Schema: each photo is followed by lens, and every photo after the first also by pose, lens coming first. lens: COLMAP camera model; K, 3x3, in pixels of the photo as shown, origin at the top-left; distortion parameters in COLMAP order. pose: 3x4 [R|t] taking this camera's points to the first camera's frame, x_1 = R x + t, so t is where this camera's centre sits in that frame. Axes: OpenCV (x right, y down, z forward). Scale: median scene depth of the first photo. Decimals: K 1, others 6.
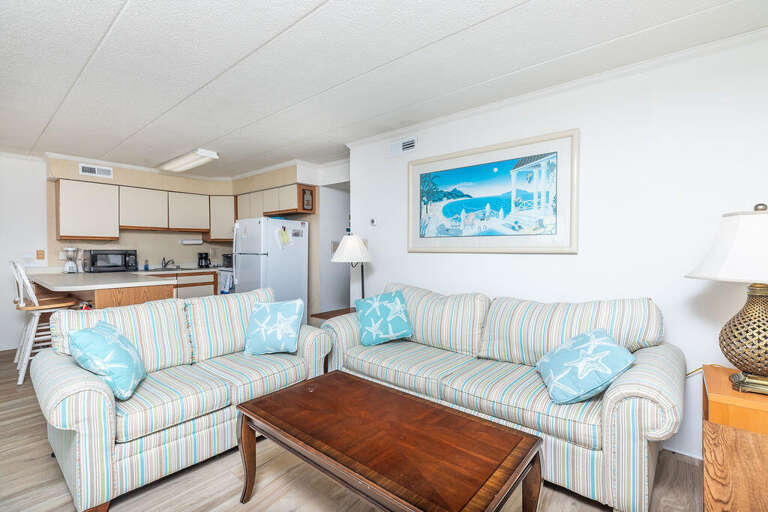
lens RADIAL K [[350.8, 0, 382.5], [0, 350.8, 257.1], [0, 0, 1]] dist [0.000152, 0.000070]
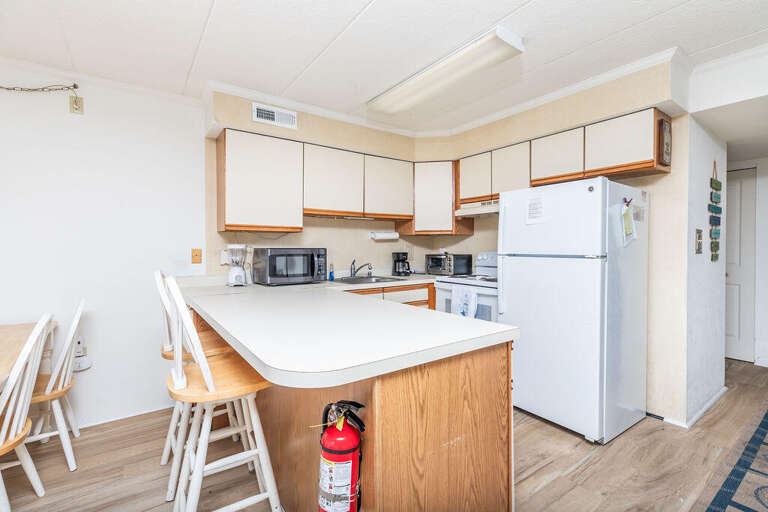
lens RADIAL K [[344.2, 0, 378.3], [0, 344.2, 251.7], [0, 0, 1]] dist [0.002075, 0.000613]
pose [[0.969315, 0.000801, -0.245820, -0.704631], [-0.003109, 0.999955, -0.009001, -0.014202], [0.245801, 0.009489, 0.969274, 0.668607]]
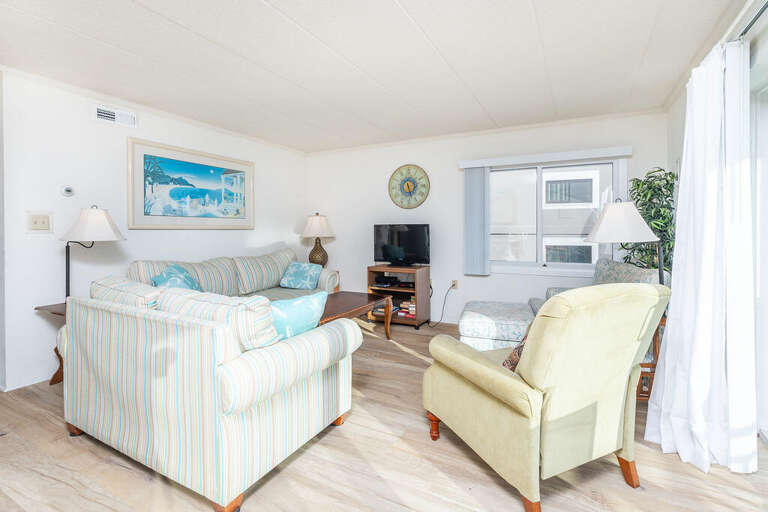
lens RADIAL K [[356.0, 0, 397.9], [0, 356.0, 232.9], [0, 0, 1]] dist [0.000681, 0.000103]
pose [[-0.242206, -0.009866, 0.970175, -1.104427], [0.023529, 0.999594, 0.016039, -0.002808], [-0.969939, 0.026712, -0.241876, 0.535549]]
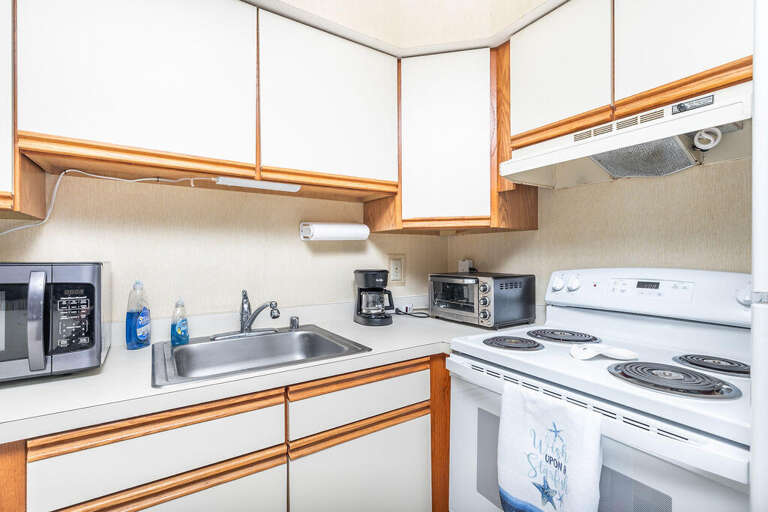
lens RADIAL K [[350.8, 0, 382.5], [0, 350.8, 257.1], [0, 0, 1]] dist [0.000152, 0.000070]
pose [[0.958814, -0.003868, -0.284009, -0.750585], [-0.002655, 0.999742, -0.022580, -0.029579], [0.284023, 0.022404, 0.958556, 1.296587]]
